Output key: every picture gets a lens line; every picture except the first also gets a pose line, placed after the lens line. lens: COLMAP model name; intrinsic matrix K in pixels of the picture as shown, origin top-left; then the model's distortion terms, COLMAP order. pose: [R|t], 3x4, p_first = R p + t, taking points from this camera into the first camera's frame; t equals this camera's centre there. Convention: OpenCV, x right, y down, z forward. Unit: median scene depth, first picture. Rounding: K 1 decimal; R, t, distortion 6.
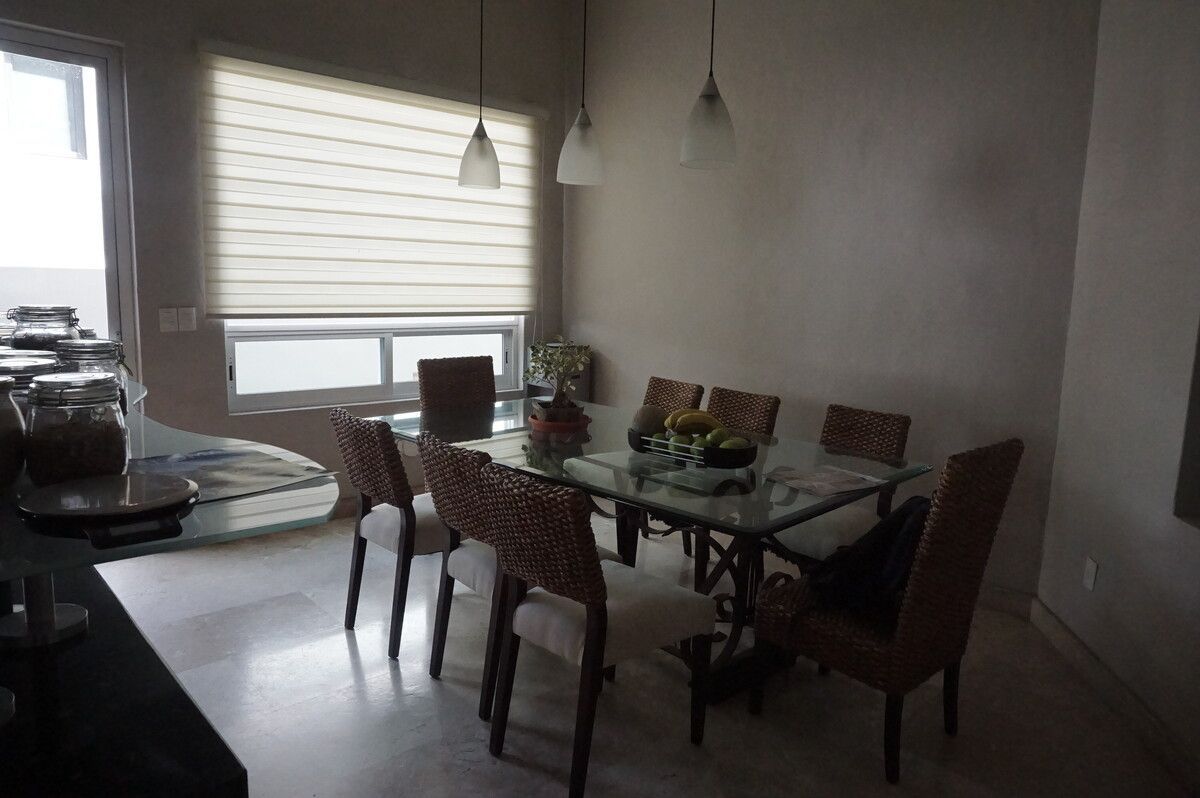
lens RADIAL K [[806.2, 0, 600.0], [0, 806.2, 399.0], [0, 0, 1]] dist [-0.005139, -0.001955]
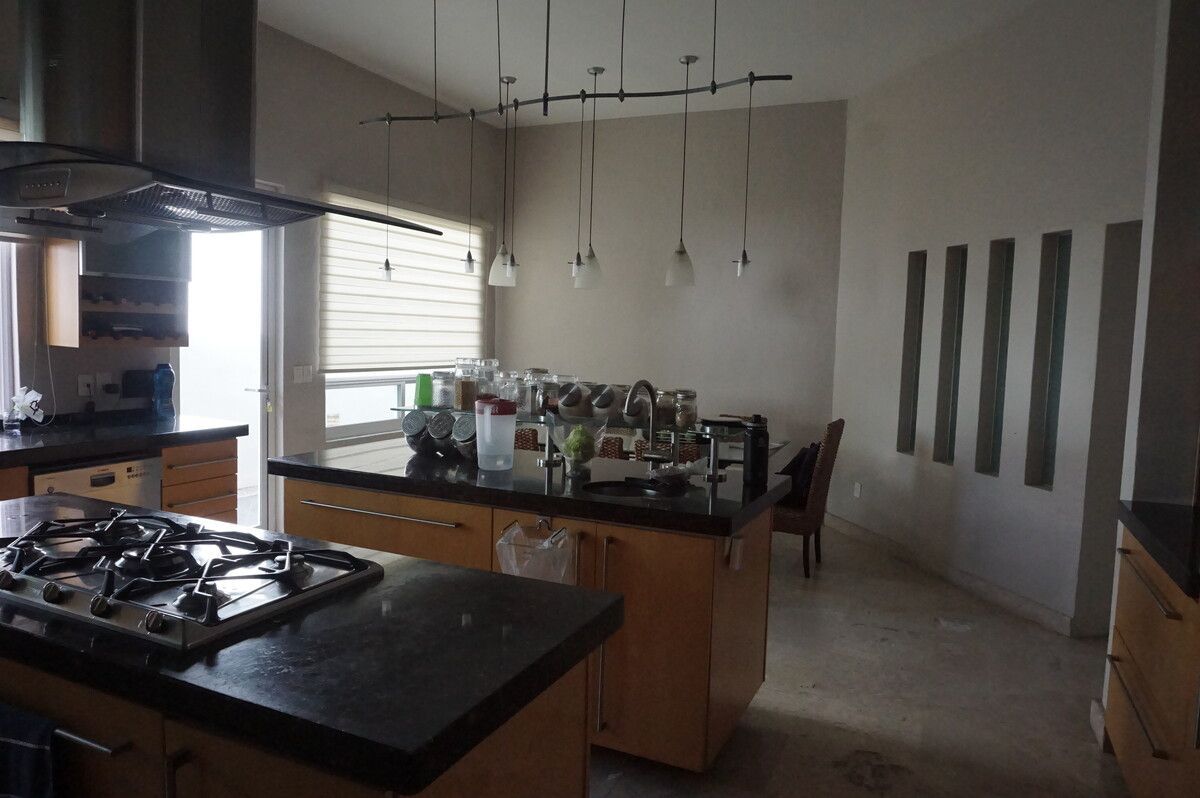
lens RADIAL K [[806.2, 0, 600.0], [0, 806.2, 399.0], [0, 0, 1]] dist [-0.005139, -0.001955]
pose [[0.929329, -0.031278, 0.367925, -0.540946], [0.052326, 0.997506, -0.047369, 0.038306], [-0.365525, 0.063274, 0.928648, -0.488192]]
